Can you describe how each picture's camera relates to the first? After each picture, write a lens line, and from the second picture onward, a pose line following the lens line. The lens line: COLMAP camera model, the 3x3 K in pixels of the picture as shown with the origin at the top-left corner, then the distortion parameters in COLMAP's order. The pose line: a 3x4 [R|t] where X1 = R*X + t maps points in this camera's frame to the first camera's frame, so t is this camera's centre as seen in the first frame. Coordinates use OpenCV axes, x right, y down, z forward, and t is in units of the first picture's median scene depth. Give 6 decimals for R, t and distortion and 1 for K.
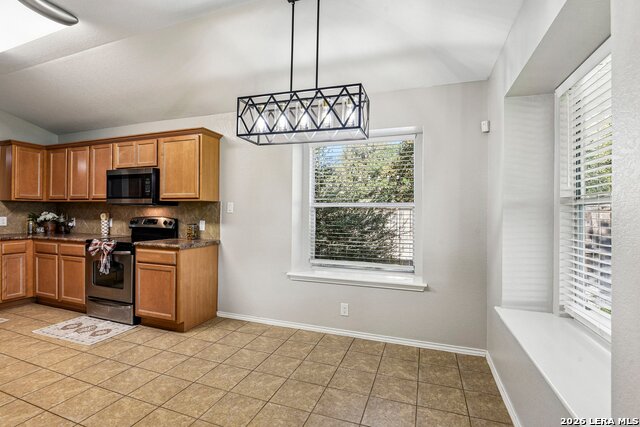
lens RADIAL K [[300.1, 0, 318.3], [0, 300.1, 213.9], [0, 0, 1]] dist [-0.014189, -0.005190]
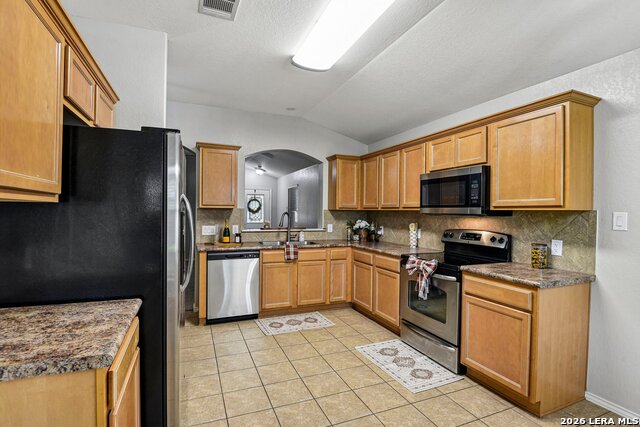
lens RADIAL K [[322.7, 0, 320.0], [0, 322.7, 213.5], [0, 0, 1]] dist [-0.018916, -0.000907]
pose [[0.675749, -0.000041, -0.737131, -0.233029], [-0.007433, 0.999949, -0.006869, -0.026908], [0.737094, 0.010121, 0.675714, 0.166846]]
